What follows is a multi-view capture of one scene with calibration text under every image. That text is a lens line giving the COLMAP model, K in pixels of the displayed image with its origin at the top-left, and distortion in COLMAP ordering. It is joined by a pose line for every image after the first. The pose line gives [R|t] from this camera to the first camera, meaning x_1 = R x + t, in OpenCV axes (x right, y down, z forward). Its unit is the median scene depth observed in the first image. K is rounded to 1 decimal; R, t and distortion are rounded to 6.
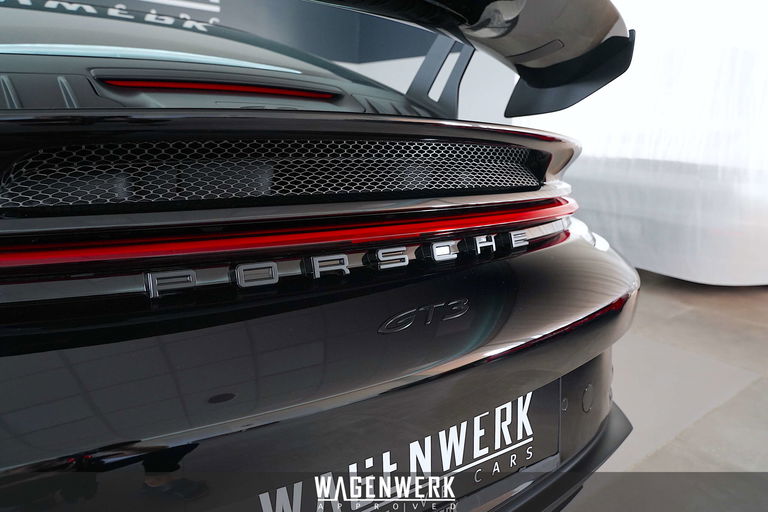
lens RADIAL K [[564.0, 0, 384.0], [0, 564.0, 256.0], [0, 0, 1]] dist [-0.069406, 0.108469]
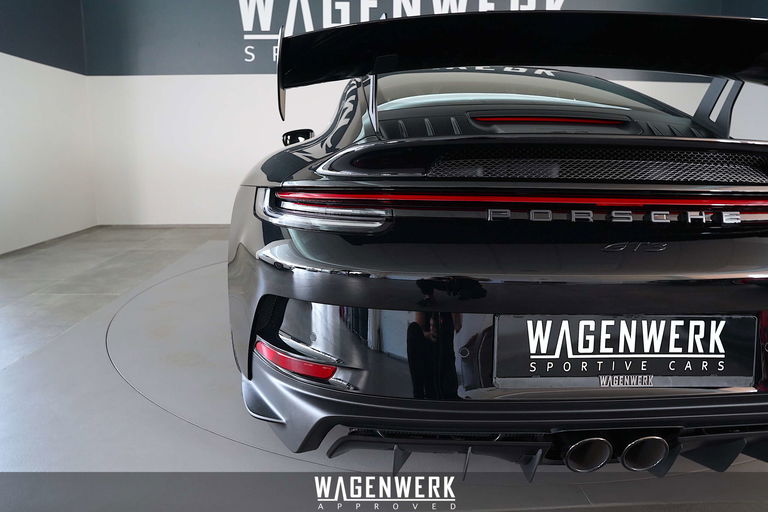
lens RADIAL K [[564.0, 0, 384.0], [0, 564.0, 256.0], [0, 0, 1]] dist [-0.069406, 0.108469]
pose [[0.839771, 0.090824, -0.535290, 0.287767], [-0.113030, 0.993553, -0.008745, 0.192305], [0.531045, 0.067848, 0.844623, -0.713170]]
